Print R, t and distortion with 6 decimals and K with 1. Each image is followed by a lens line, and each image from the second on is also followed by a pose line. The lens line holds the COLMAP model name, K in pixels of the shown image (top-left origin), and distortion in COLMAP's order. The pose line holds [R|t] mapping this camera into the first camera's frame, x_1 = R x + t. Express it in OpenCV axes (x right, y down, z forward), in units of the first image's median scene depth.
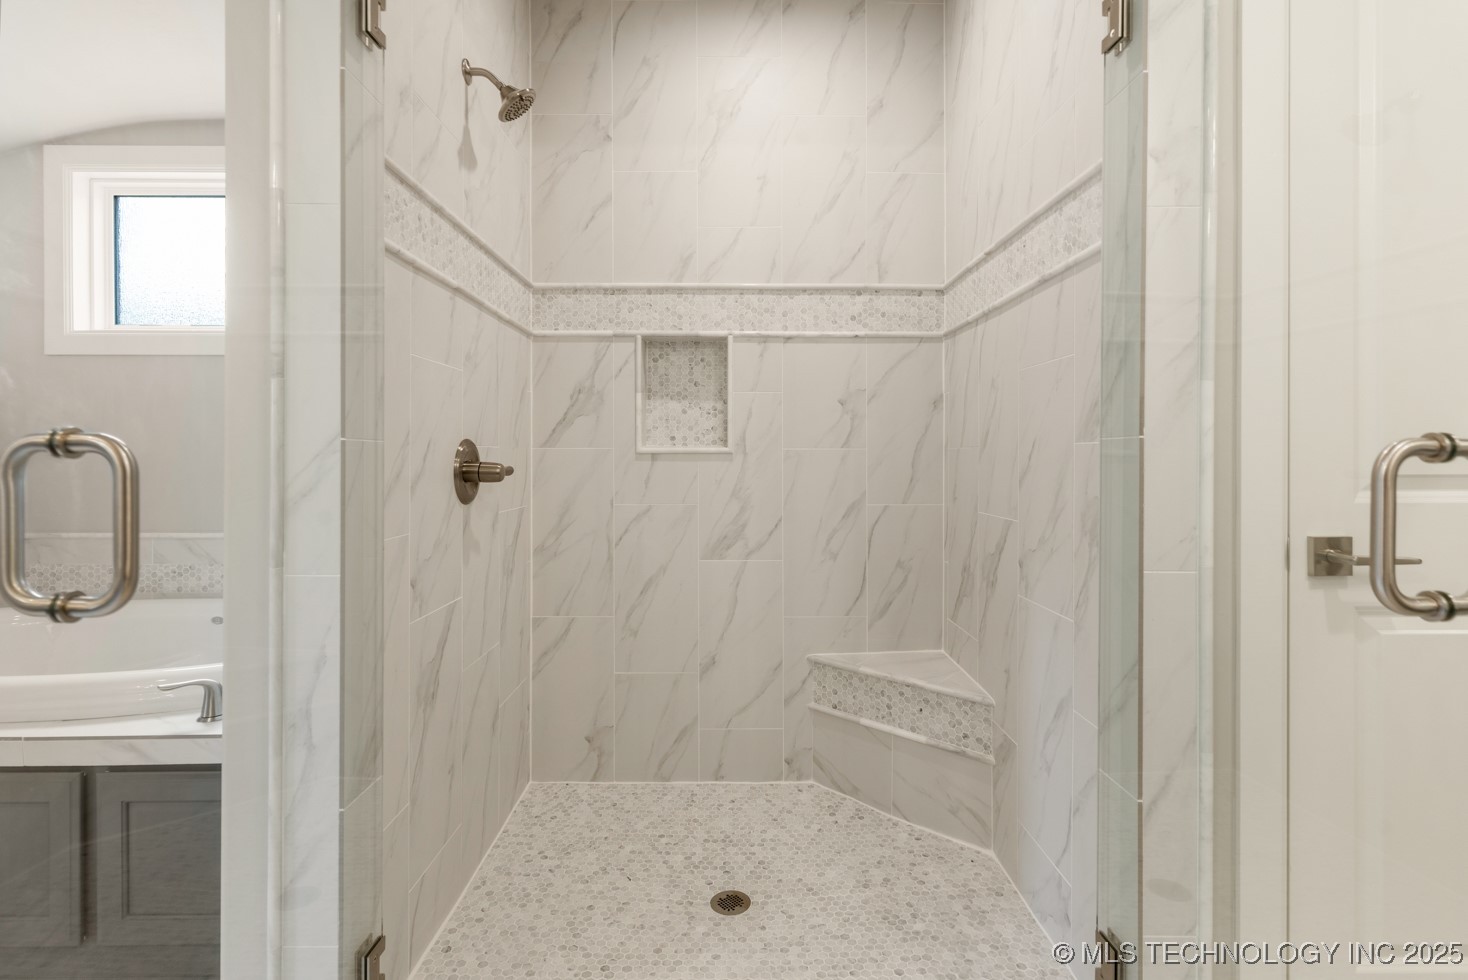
lens RADIAL K [[703.1, 0, 737.7], [0, 703.1, 453.8], [0, 0, 1]] dist [0.000912, 0.001325]
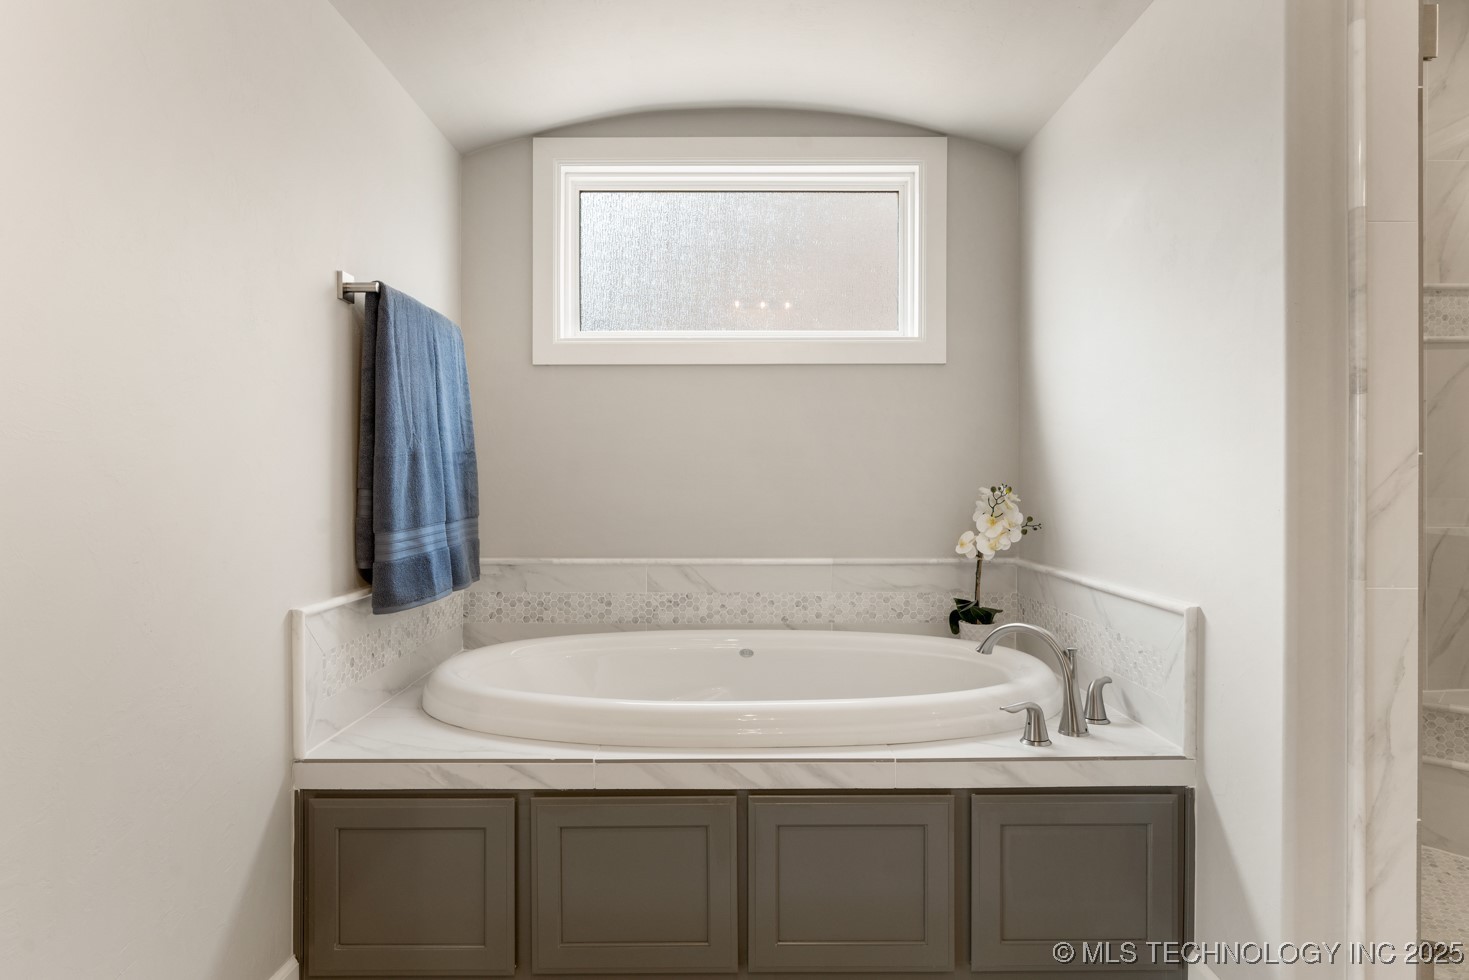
lens RADIAL K [[852.0, 0, 736.0], [0, 852.0, 474.5], [0, 0, 1]] dist [-0.001479, 0.001463]
pose [[0.999945, -0.001289, -0.010406, -0.708651], [0.001279, 0.999999, -0.001052, 0.004269], [0.010408, 0.001039, 0.999945, -0.108793]]
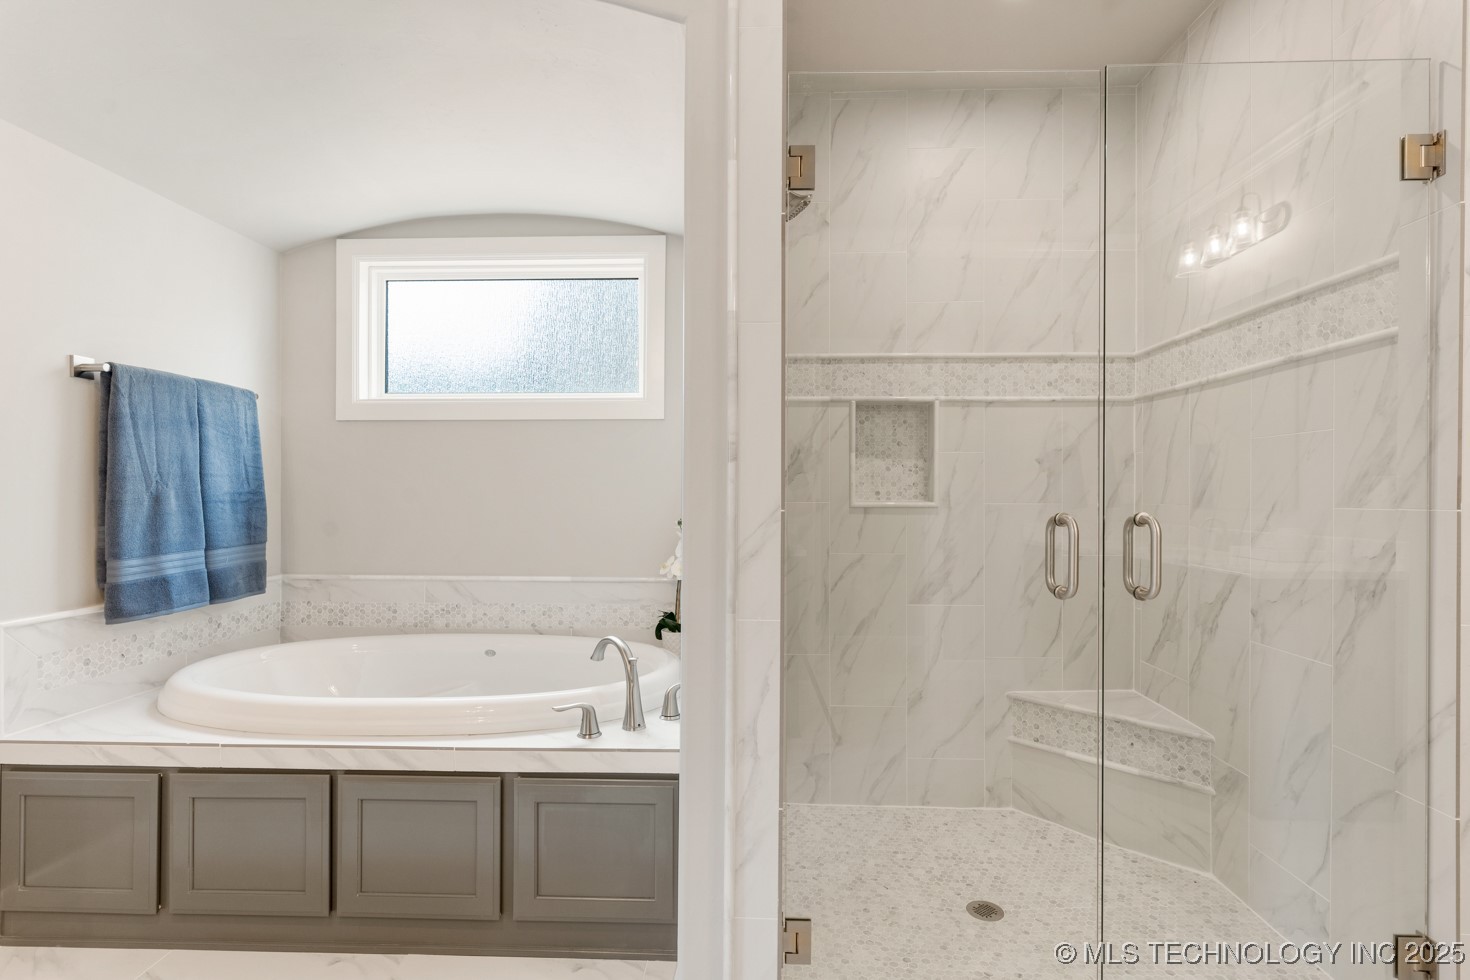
lens RADIAL K [[699.9, 0, 740.0], [0, 699.9, 487.8], [0, 0, 1]] dist [0.003156, 0.000313]
pose [[0.998719, 0.001849, -0.050566, -0.265351], [-0.002131, 0.999982, -0.005527, -0.025086], [0.050554, 0.005627, 0.998705, -0.111536]]
